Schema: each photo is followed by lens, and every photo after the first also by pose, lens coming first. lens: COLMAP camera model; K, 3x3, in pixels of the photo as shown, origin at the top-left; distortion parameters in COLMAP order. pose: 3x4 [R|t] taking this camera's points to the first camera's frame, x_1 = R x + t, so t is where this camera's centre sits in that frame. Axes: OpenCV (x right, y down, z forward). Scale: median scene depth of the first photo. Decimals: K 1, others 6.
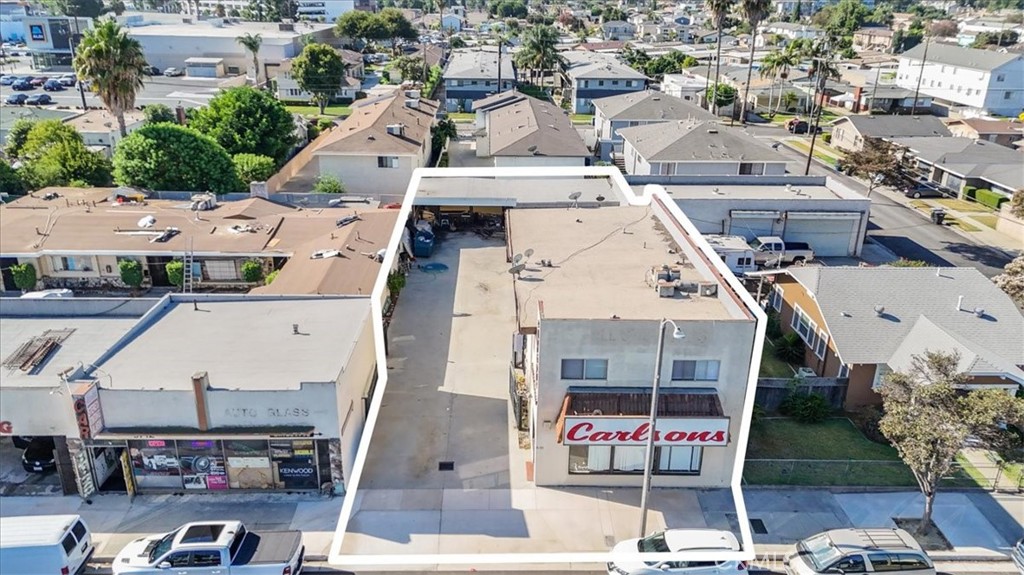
lens RADIAL K [[766.6, 0, 509.0], [0, 766.6, 288.5], [0, 0, 1]] dist [0.101909, -0.118898]
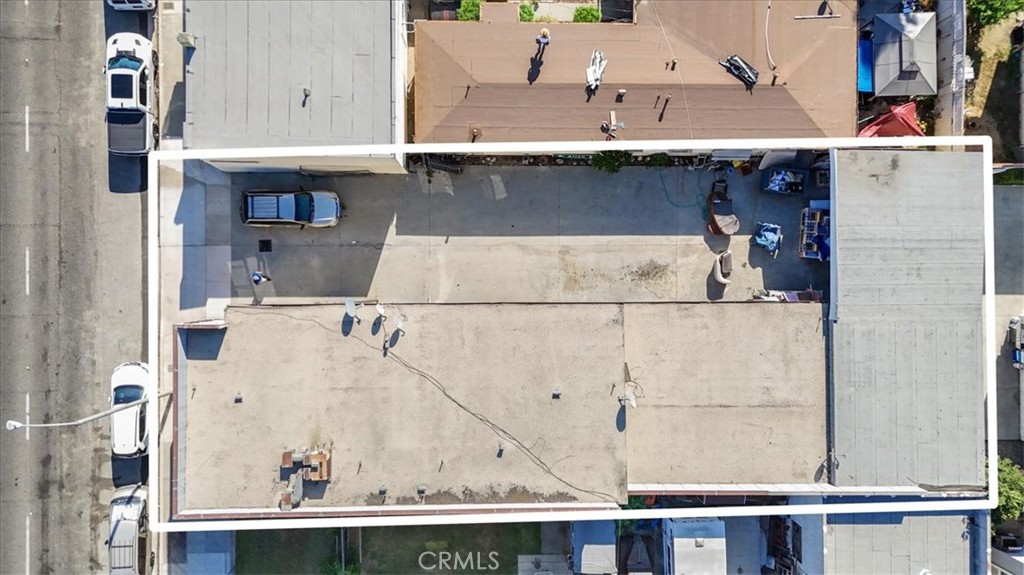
lens RADIAL K [[766.6, 0, 509.0], [0, 766.6, 288.5], [0, 0, 1]] dist [0.101909, -0.118898]
pose [[-0.016528, 0.998892, -0.044073, 0.021842], [-0.373271, 0.034728, 0.927072, -0.702127], [0.927575, 0.031774, 0.372284, 0.618434]]
